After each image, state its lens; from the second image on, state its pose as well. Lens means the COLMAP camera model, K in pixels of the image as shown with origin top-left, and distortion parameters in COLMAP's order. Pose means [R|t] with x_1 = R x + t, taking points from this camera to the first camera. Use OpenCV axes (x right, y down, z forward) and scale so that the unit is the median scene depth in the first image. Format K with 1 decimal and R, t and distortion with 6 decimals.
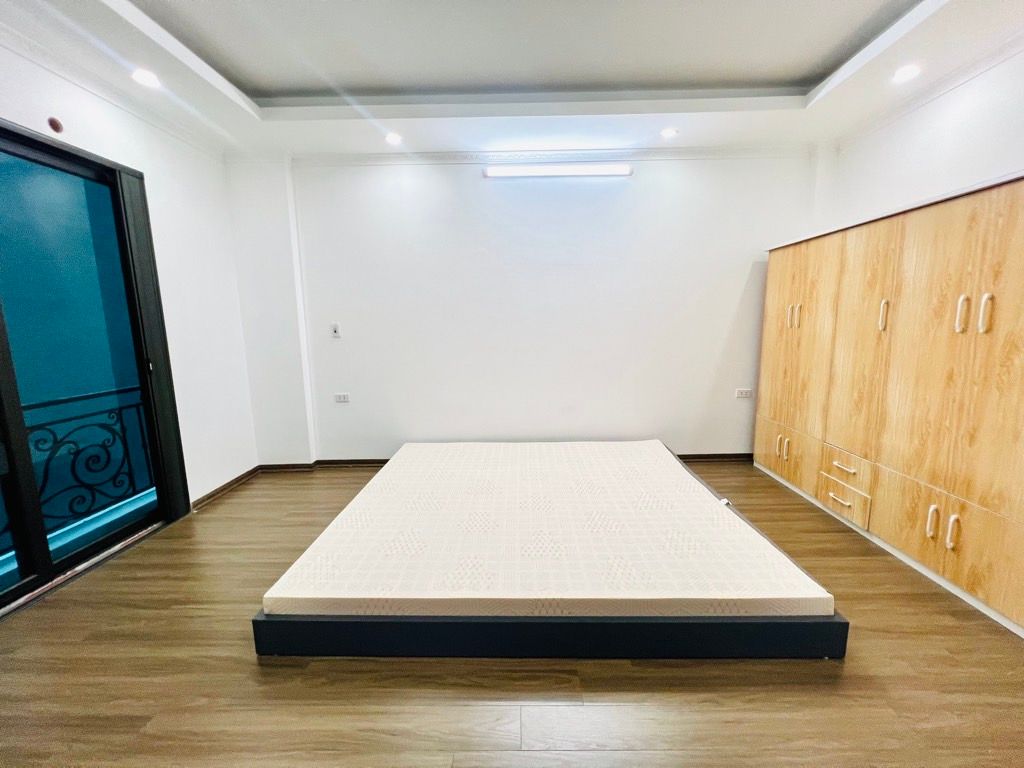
lens RADIAL K [[409.0, 0, 499.8], [0, 409.0, 387.5], [0, 0, 1]] dist [0.003766, -0.000555]
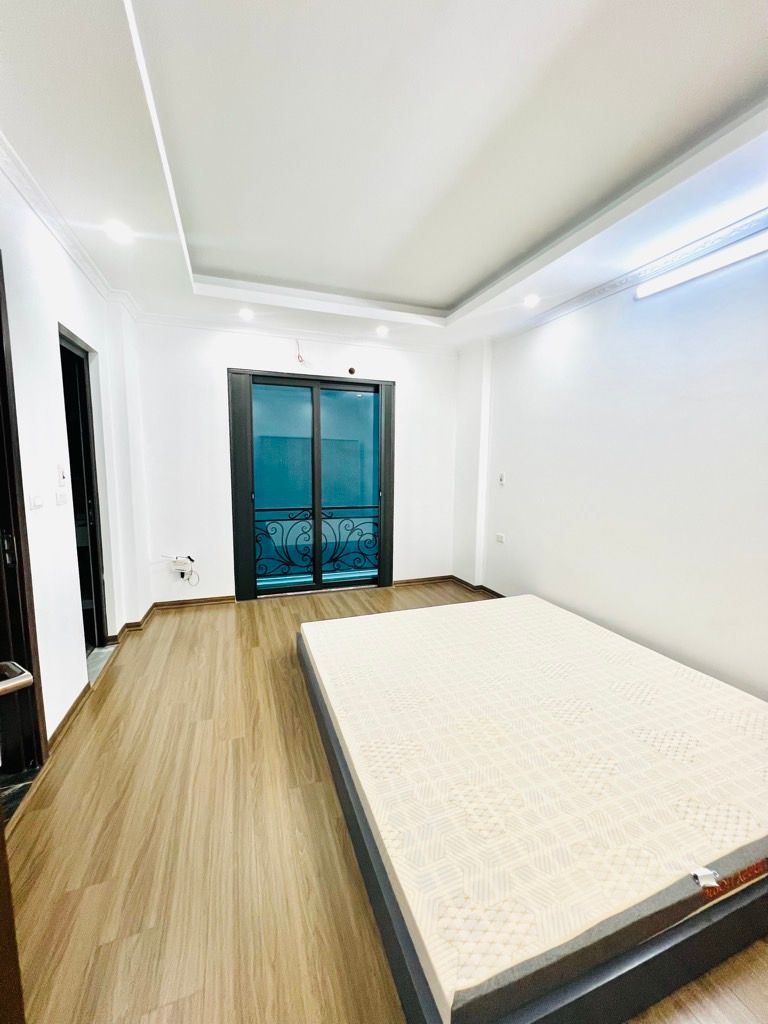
lens RADIAL K [[409.0, 0, 393.0], [0, 409.0, 514.6], [0, 0, 1]] dist [0.003766, -0.000555]
pose [[0.371192, 0.137592, -0.918306, 0.770272], [-0.166250, 0.982828, 0.080059, -0.114556], [0.913552, 0.122952, 0.387693, 0.401385]]
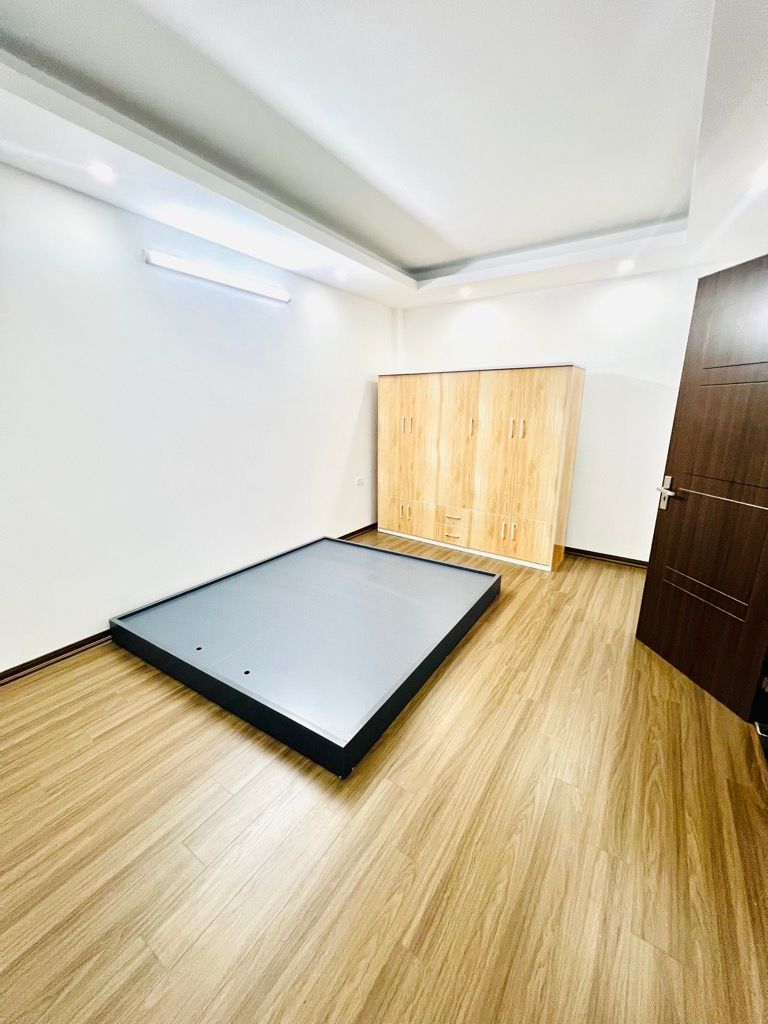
lens RADIAL K [[409.0, 0, 387.6], [0, 409.0, 513.9], [0, 0, 1]] dist [0.003766, -0.000555]
pose [[0.526055, -0.190127, 0.828926, -0.784082], [0.113560, 0.981665, 0.153092, -0.122719], [-0.842834, 0.013598, 0.538001, 0.289054]]
